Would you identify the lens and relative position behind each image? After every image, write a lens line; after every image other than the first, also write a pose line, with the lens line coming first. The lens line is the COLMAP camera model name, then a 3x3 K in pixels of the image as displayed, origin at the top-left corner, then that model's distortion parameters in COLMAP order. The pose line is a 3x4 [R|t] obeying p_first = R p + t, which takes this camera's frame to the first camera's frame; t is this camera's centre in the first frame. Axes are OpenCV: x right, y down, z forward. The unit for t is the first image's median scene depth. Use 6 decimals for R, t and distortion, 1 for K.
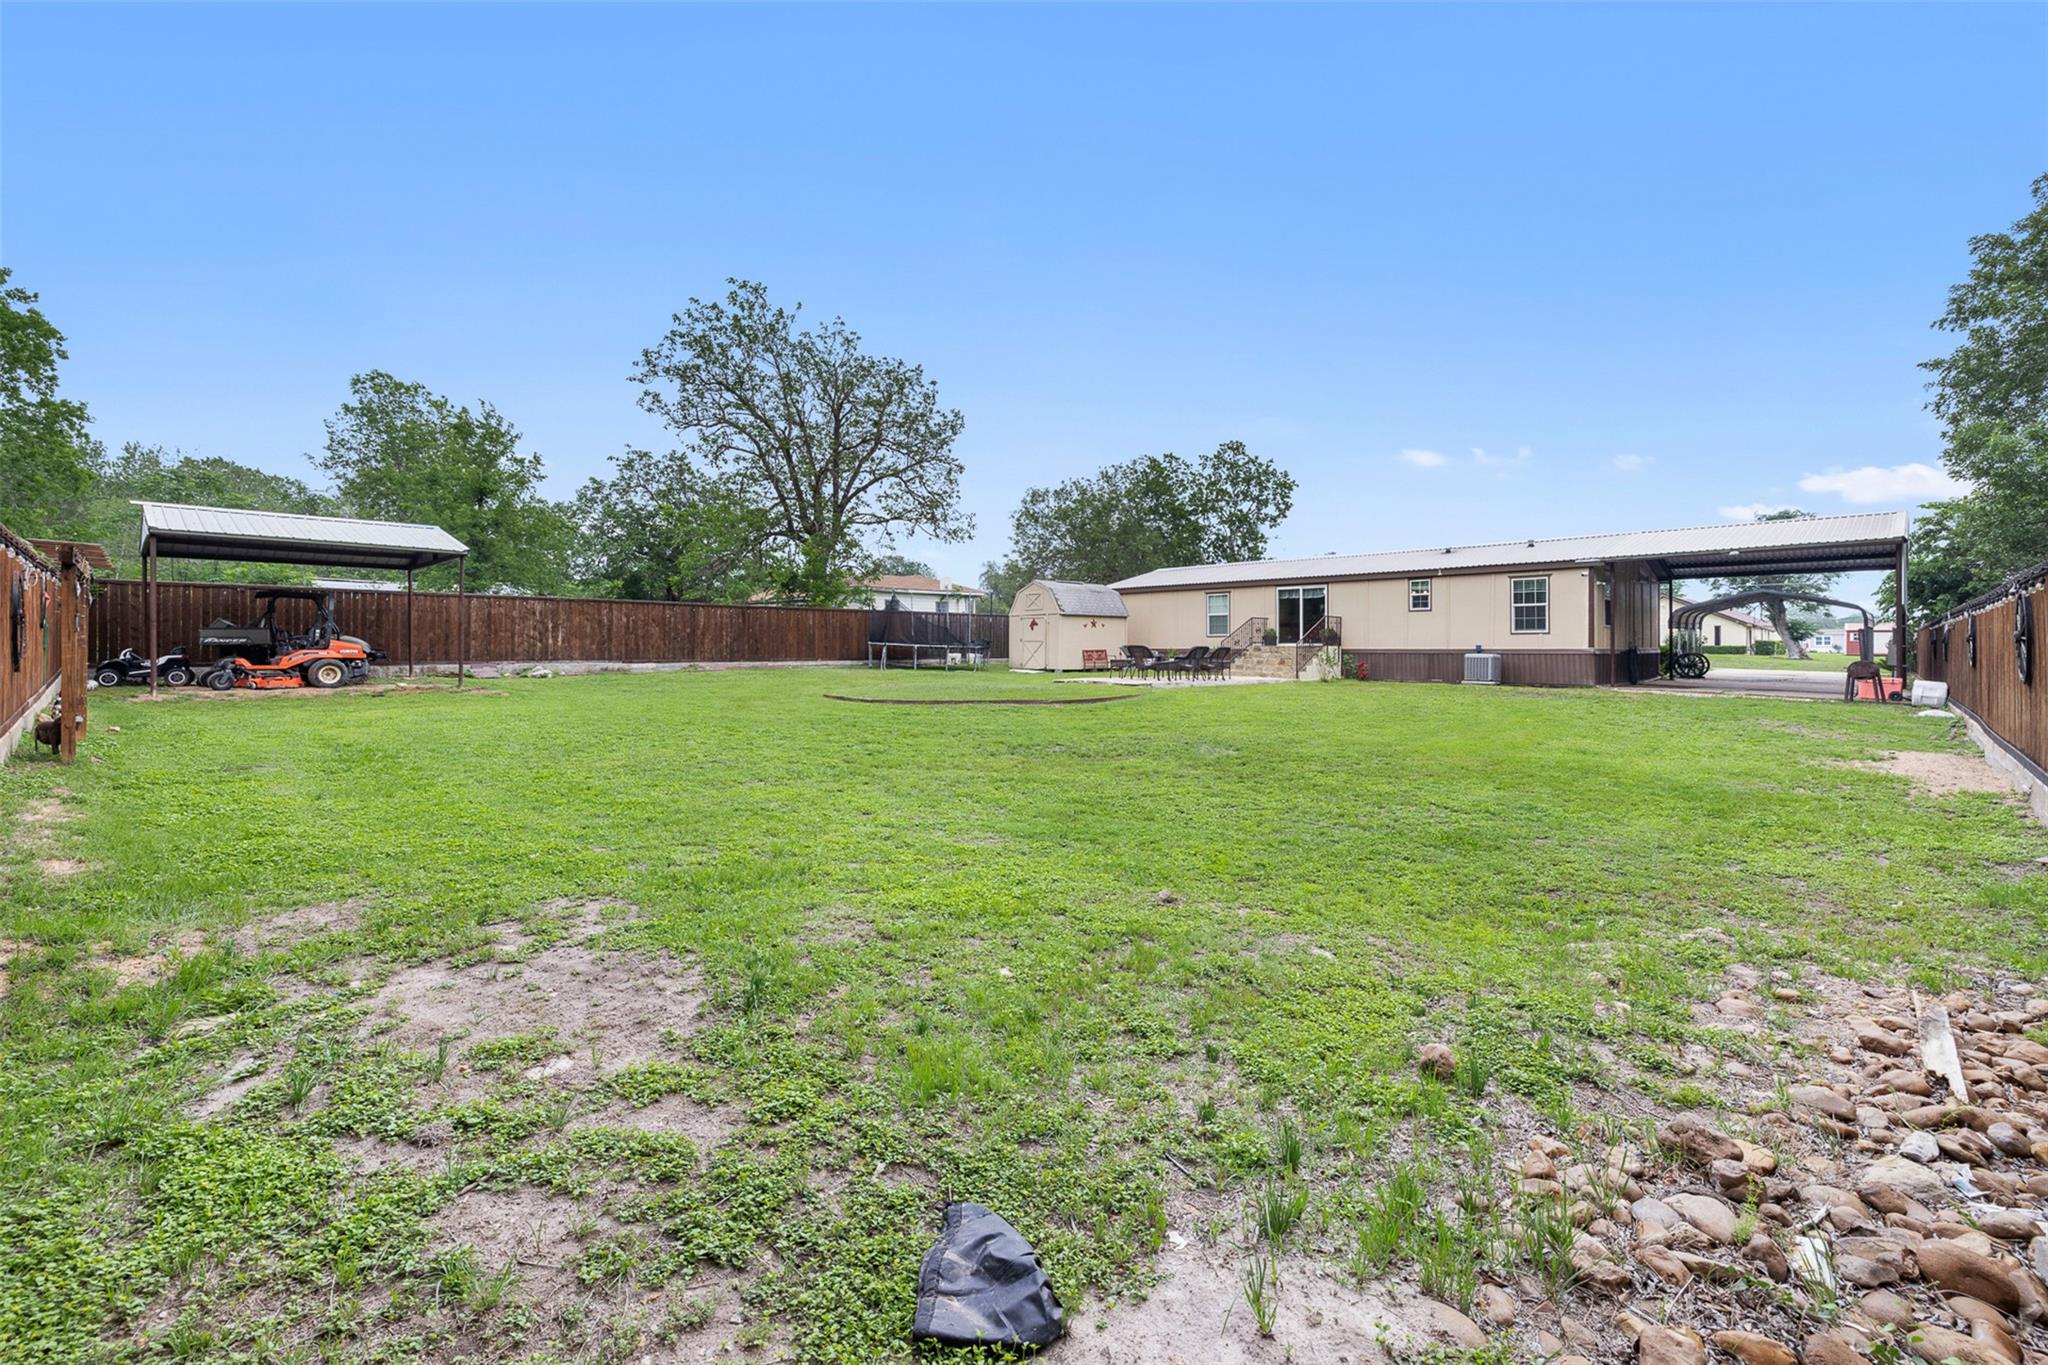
lens RADIAL K [[890.0, 0, 1058.6], [0, 890.0, 671.5], [0, 0, 1]] dist [-0.000699, -0.000210]
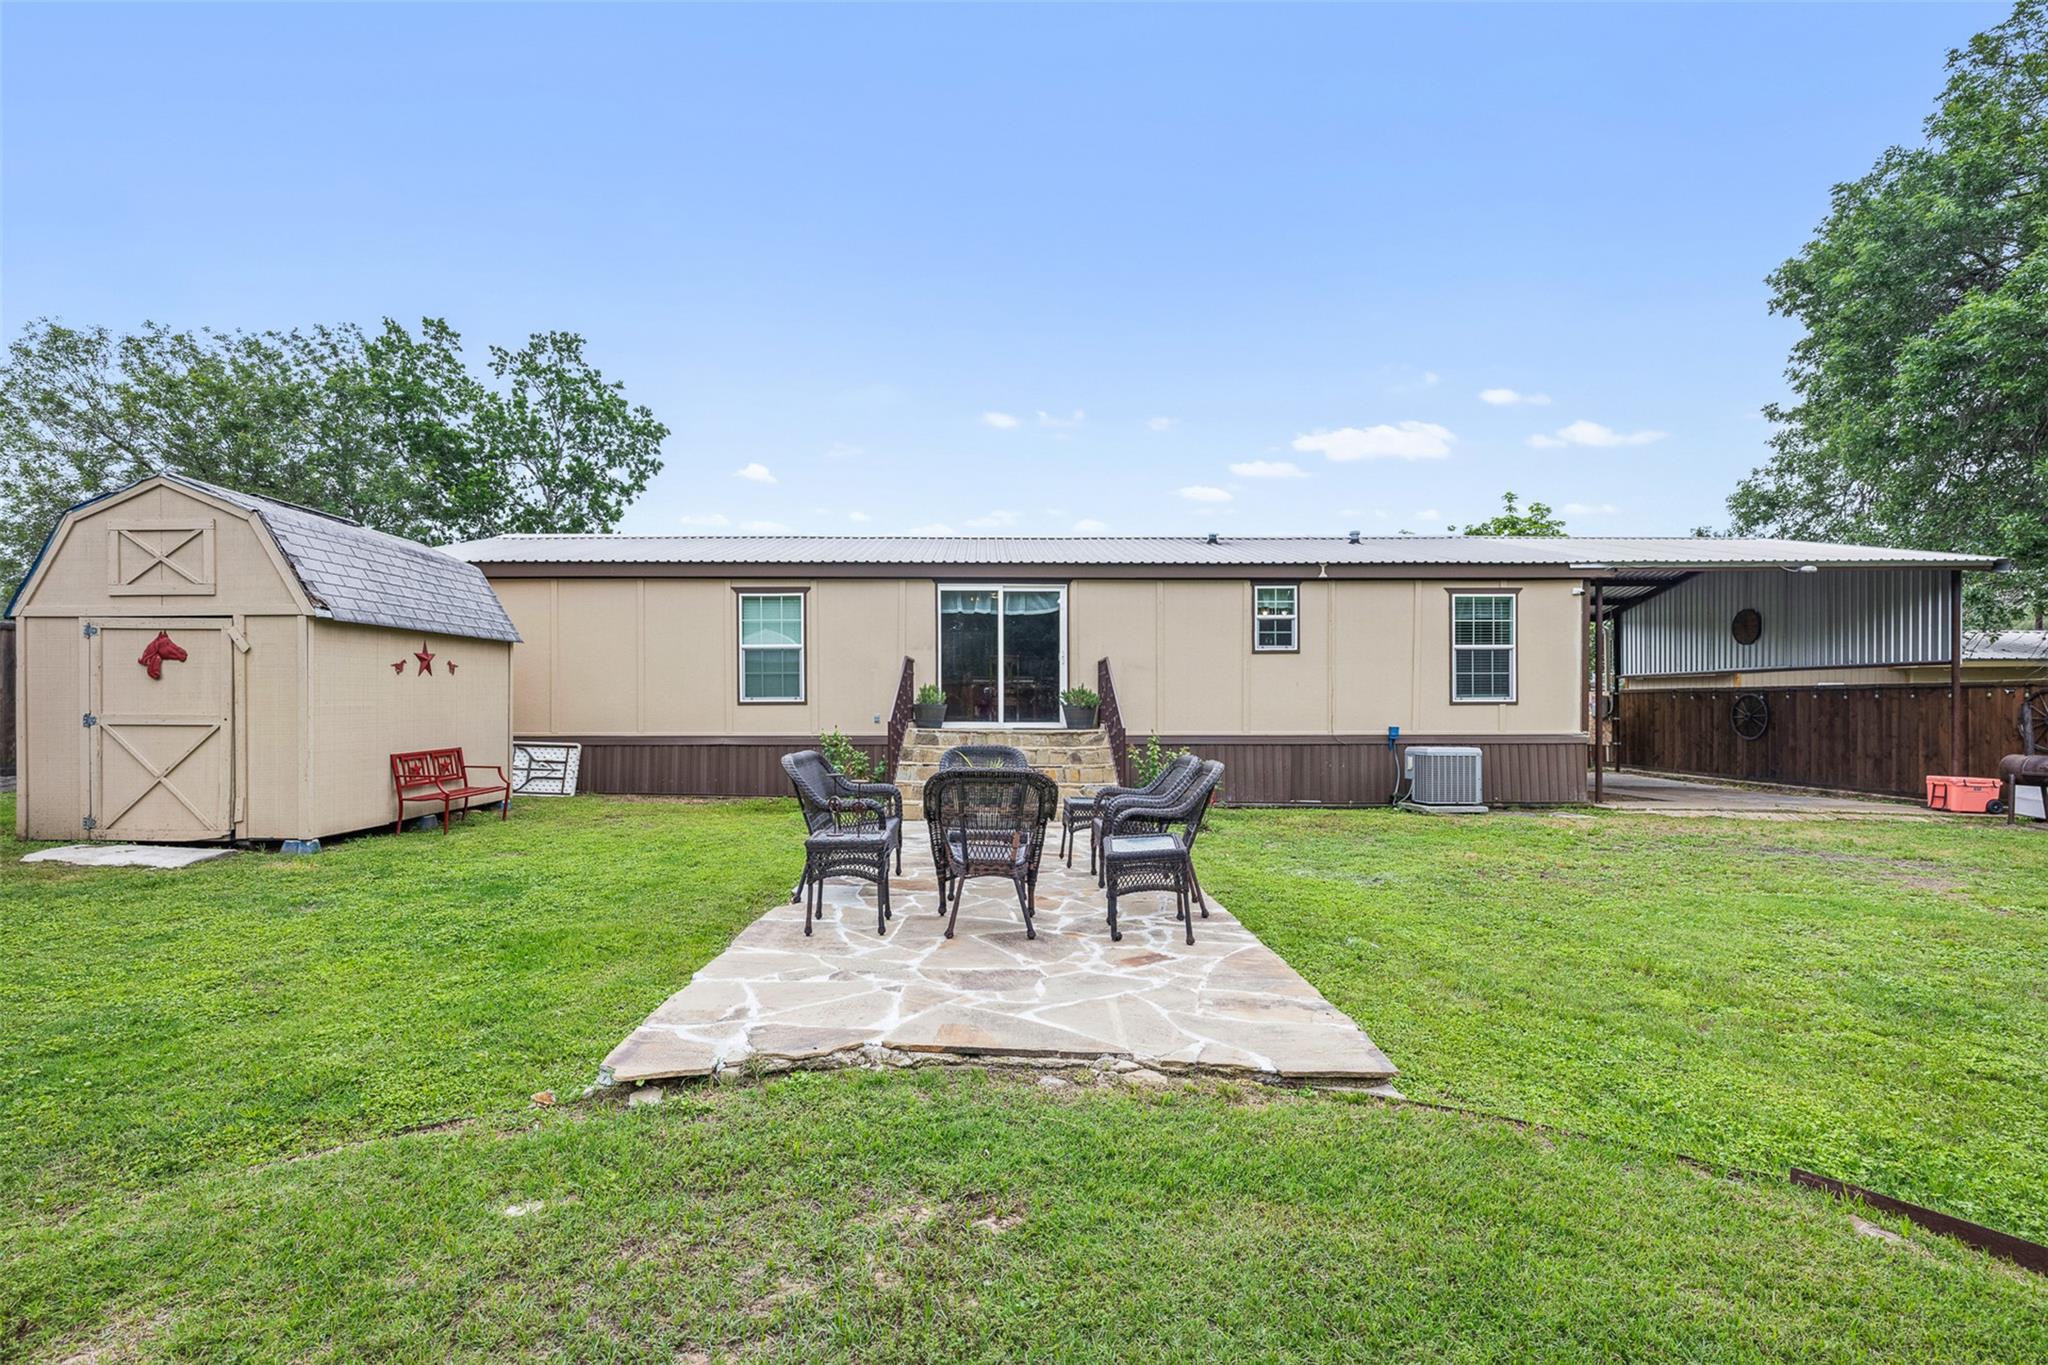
lens RADIAL K [[1021.8, 0, 990.4], [0, 1021.8, 699.3], [0, 0, 1]] dist [-0.006294, 0.000343]
pose [[0.728420, 0.005242, 0.685111, -0.056709], [0.019400, 0.999412, -0.028274, -0.029425], [-0.684856, 0.033886, 0.727890, 0.659084]]
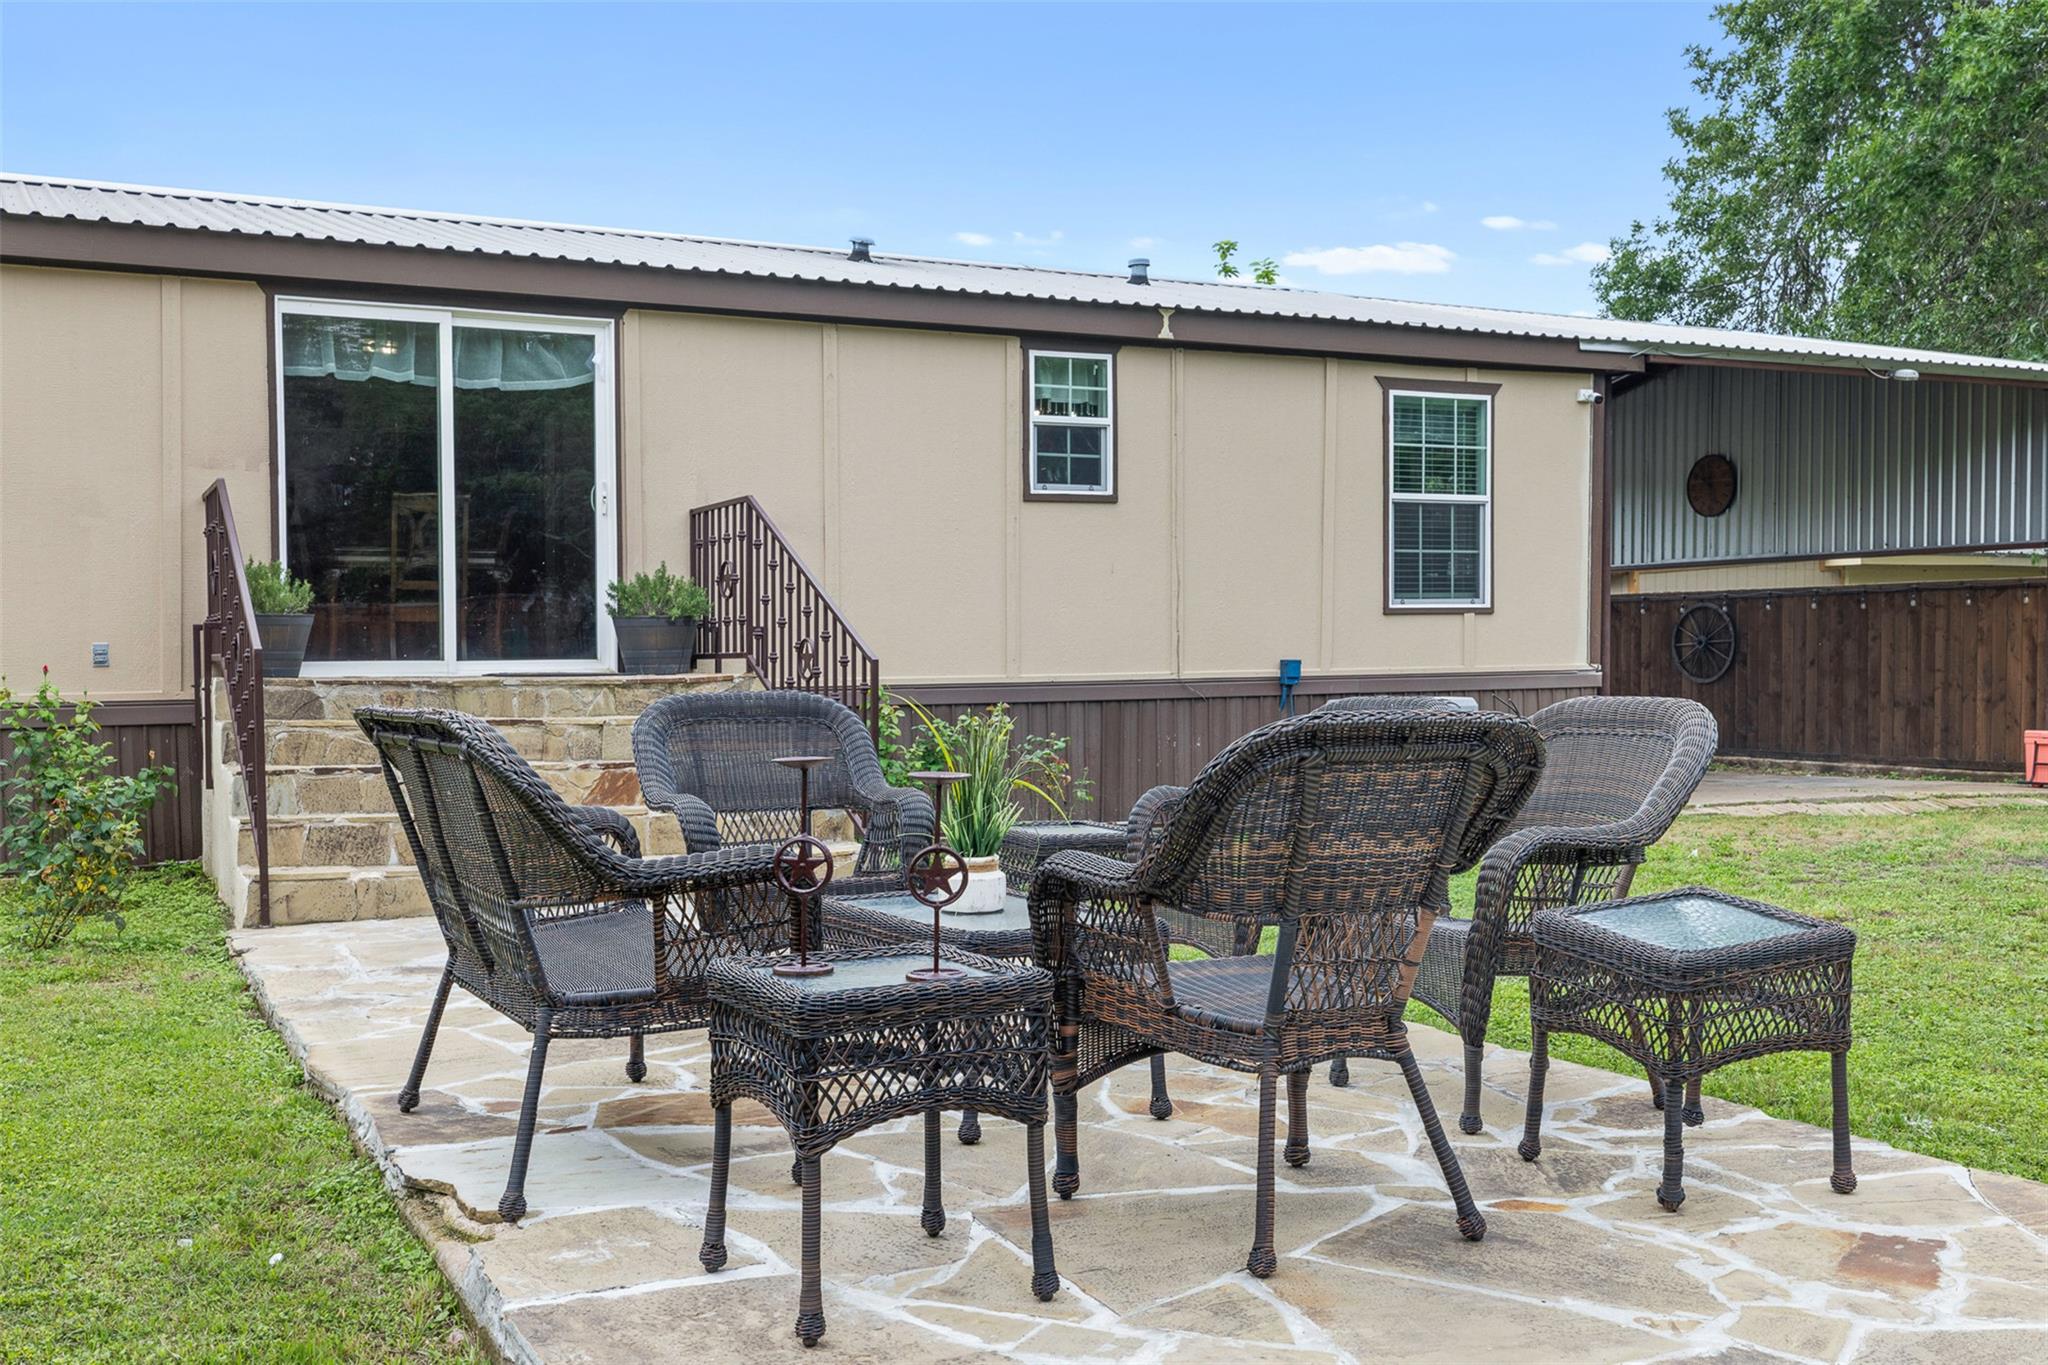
lens RADIAL K [[2079.7, 0, 1140.6], [0, 2079.7, 686.9], [0, 0, 1]] dist [-0.001931, -0.001994]
pose [[0.319612, -0.021243, 0.947310, -0.046893], [0.038810, 0.999203, 0.009313, -0.025962], [-0.946753, 0.033788, 0.320182, 0.761764]]
